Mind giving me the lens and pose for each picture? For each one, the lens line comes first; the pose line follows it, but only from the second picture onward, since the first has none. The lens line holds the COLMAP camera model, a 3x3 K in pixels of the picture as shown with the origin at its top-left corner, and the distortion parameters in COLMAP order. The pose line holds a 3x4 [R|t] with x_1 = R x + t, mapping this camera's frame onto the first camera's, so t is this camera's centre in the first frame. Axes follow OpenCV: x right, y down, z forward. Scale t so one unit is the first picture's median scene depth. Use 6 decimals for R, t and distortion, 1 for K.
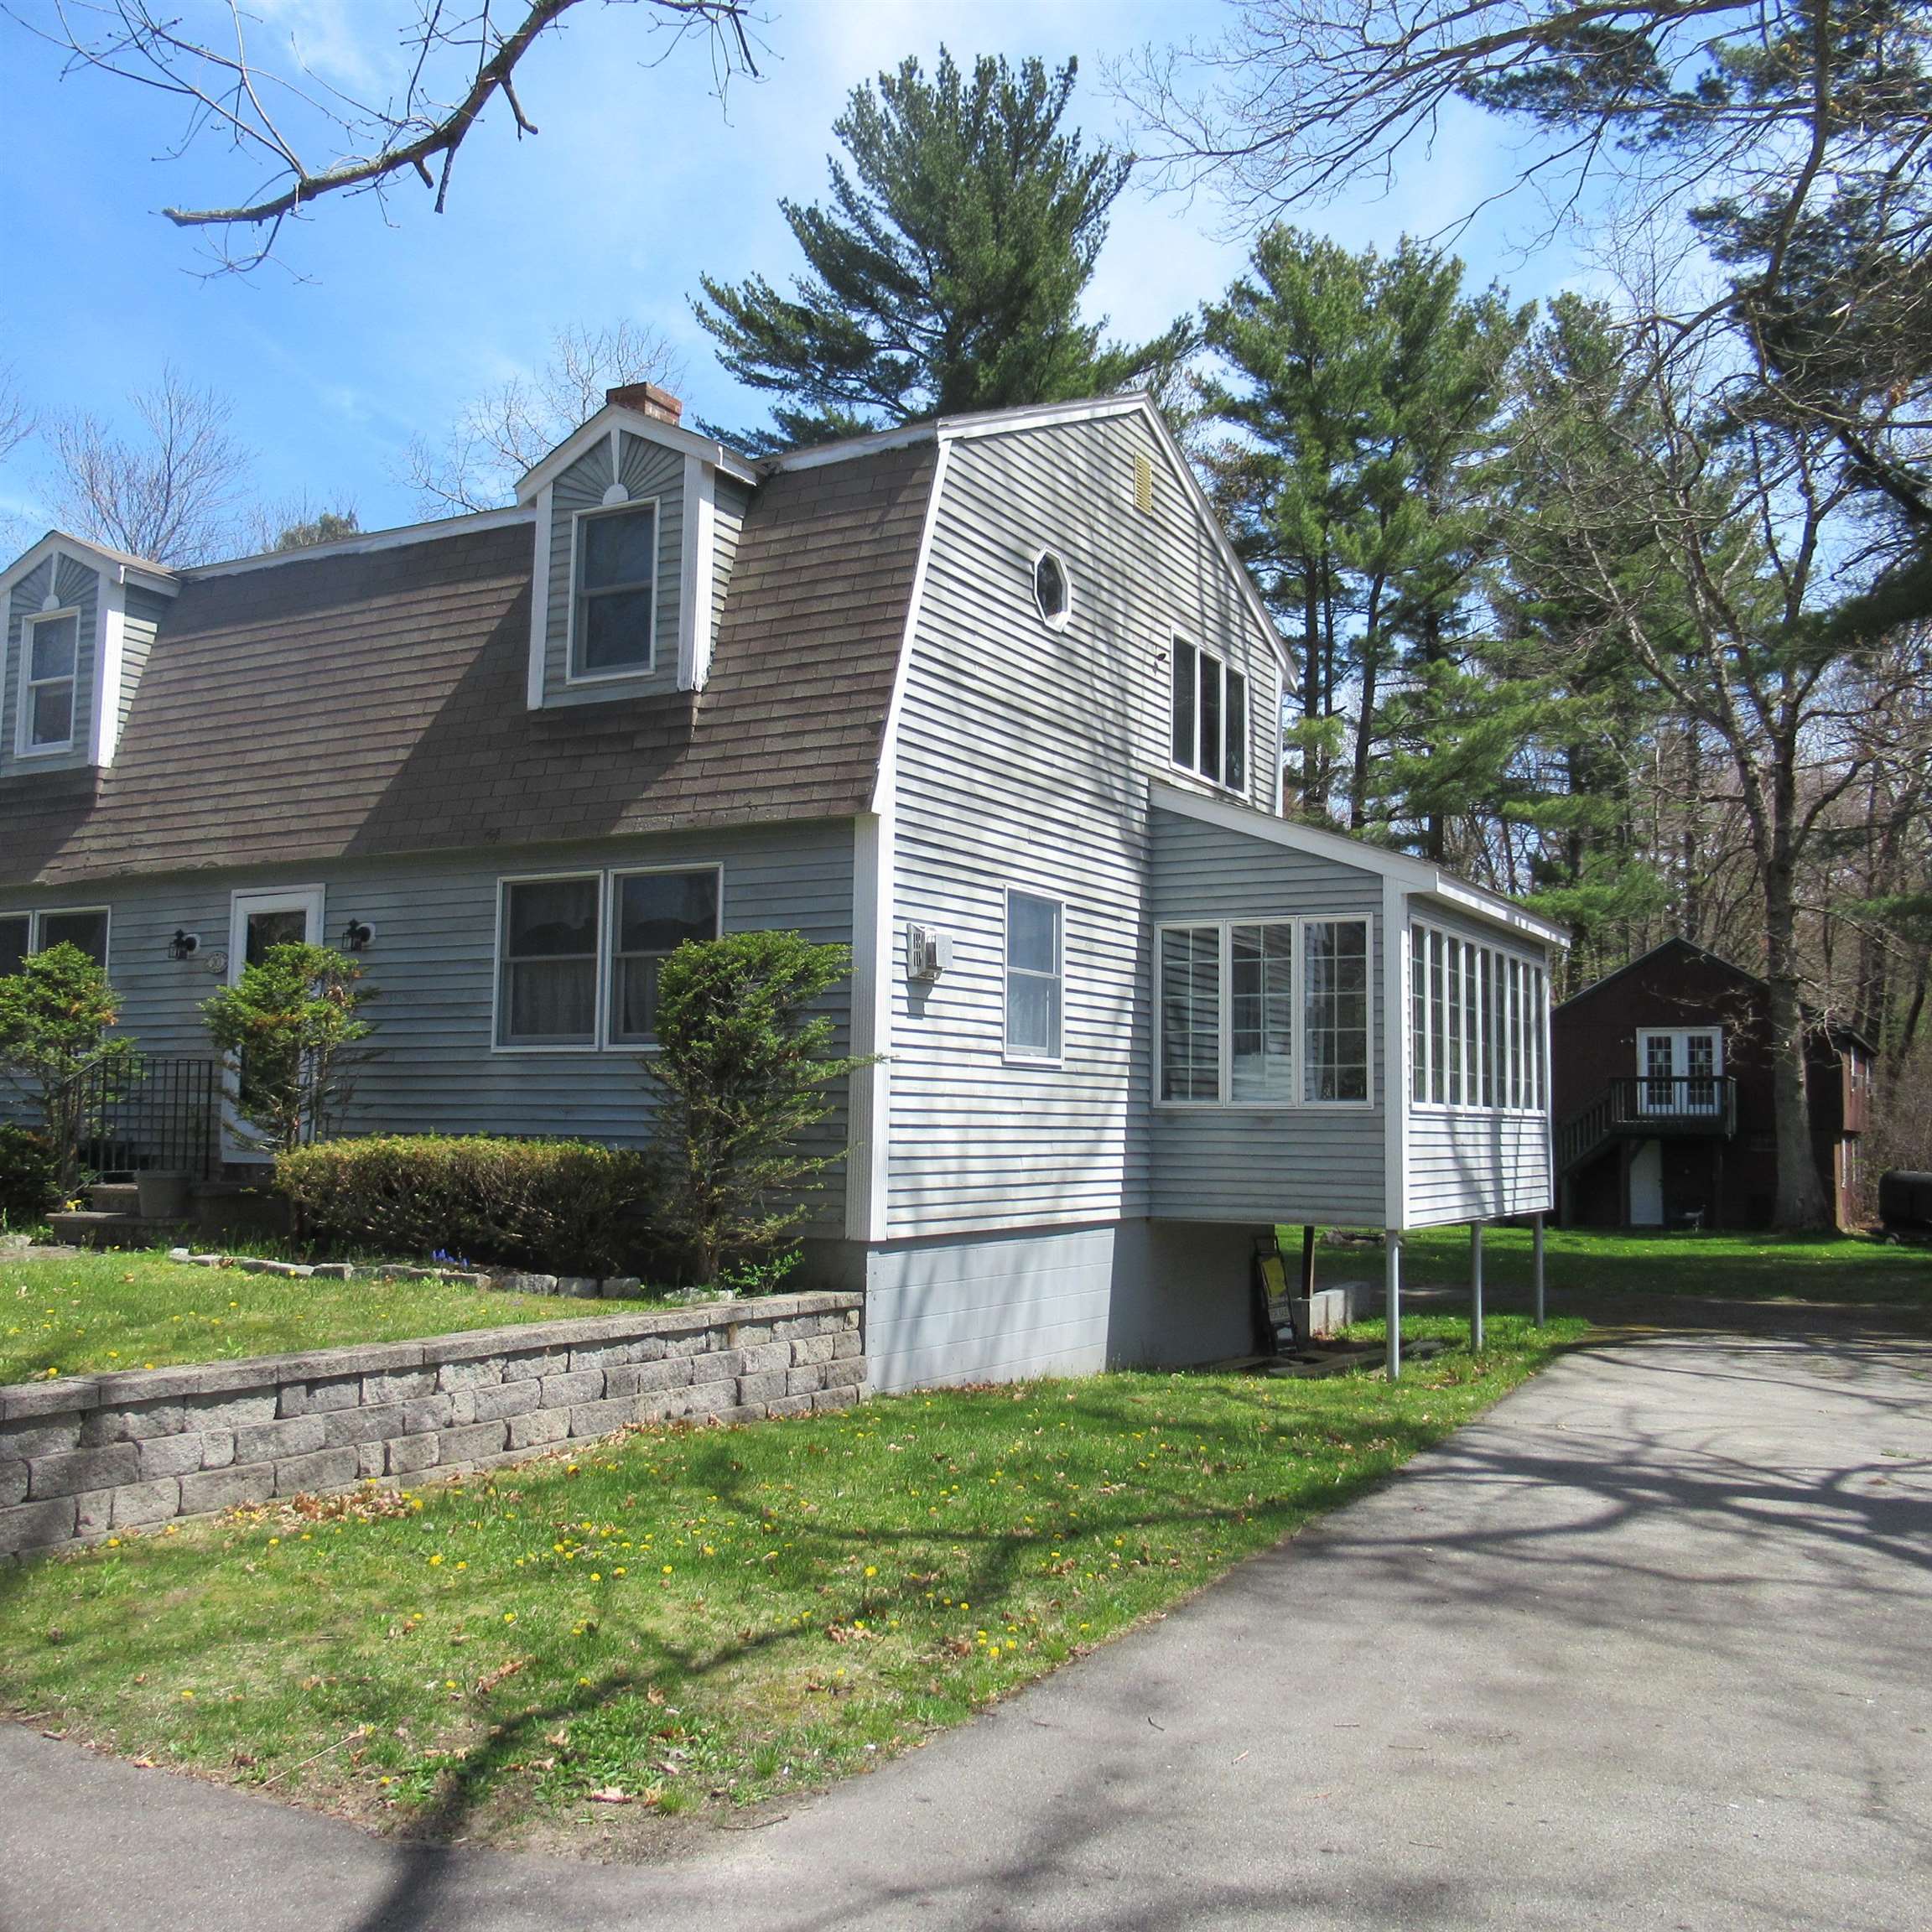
lens RADIAL K [[1917.3, 0, 957.1], [0, 1917.3, 968.8], [0, 0, 1]] dist [-0.012238, 0.000000]
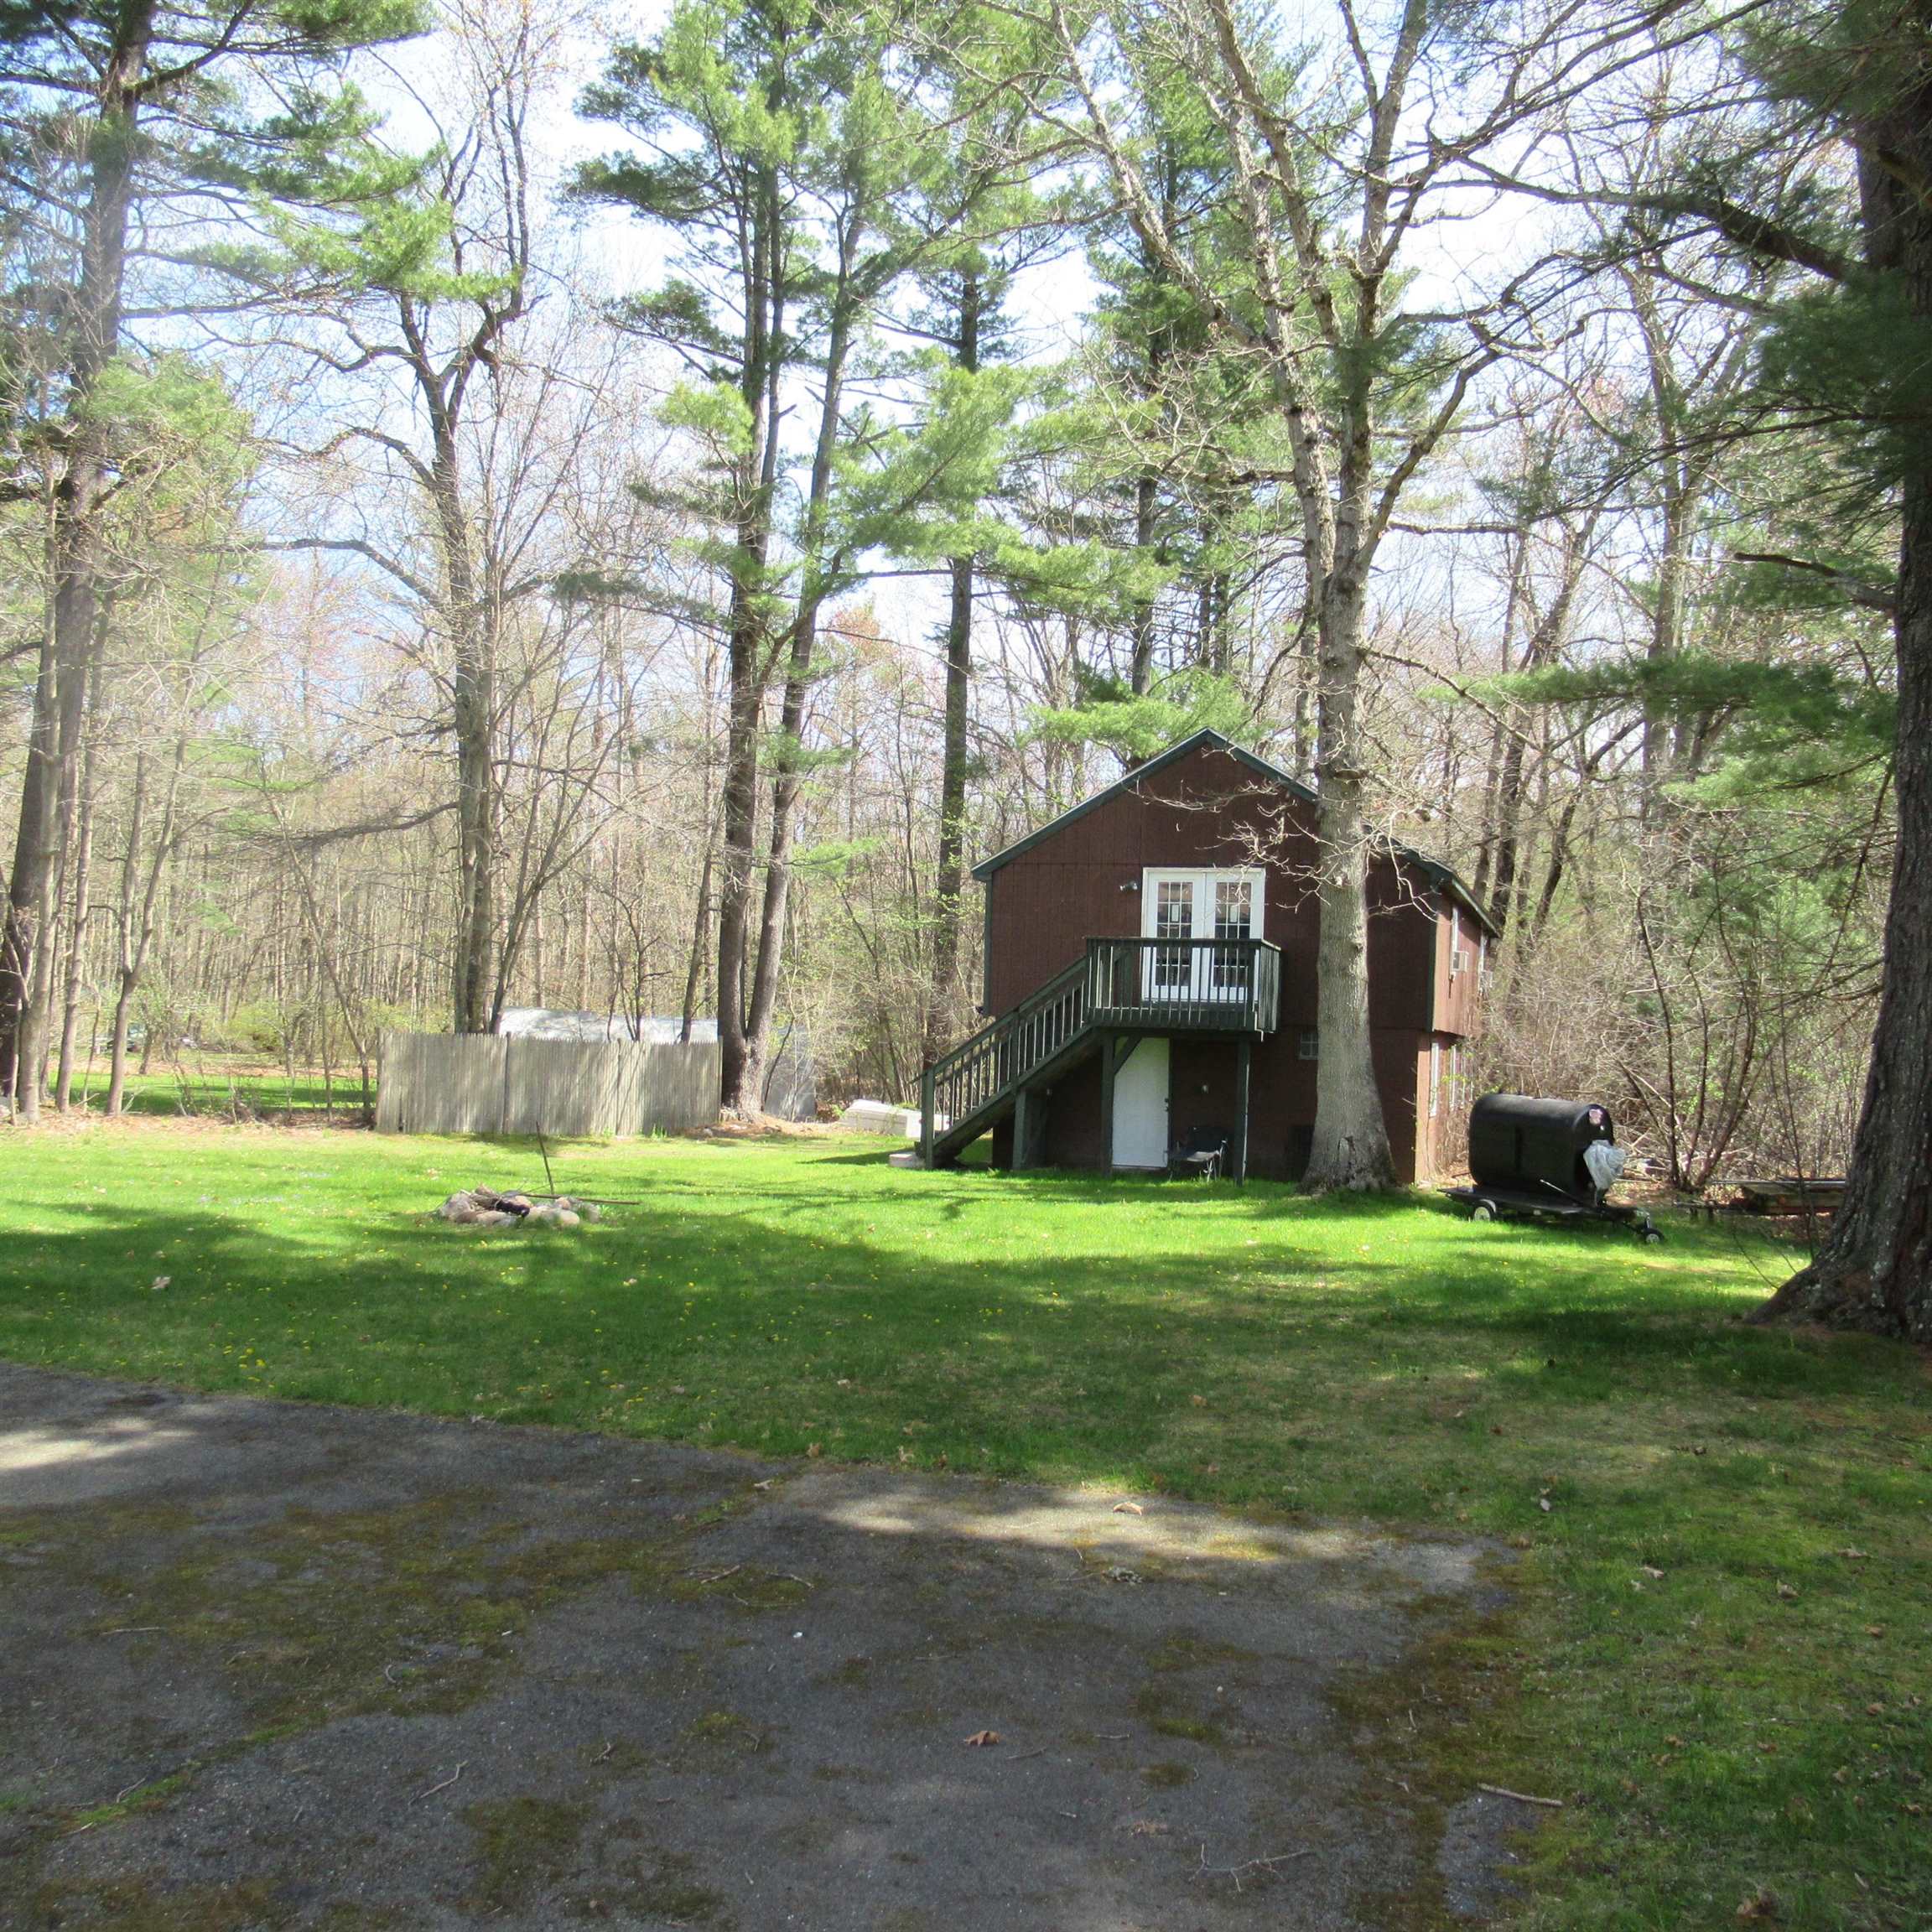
lens RADIAL K [[1917.3, 0, 980.8], [0, 1917.3, 968.7], [0, 0, 1]] dist [-0.012238, 0.000000]
pose [[0.985441, 0.031826, 0.167015, 0.196793], [-0.040169, 0.998096, 0.046817, 0.038225], [-0.165207, -0.052844, 0.984842, 0.373241]]
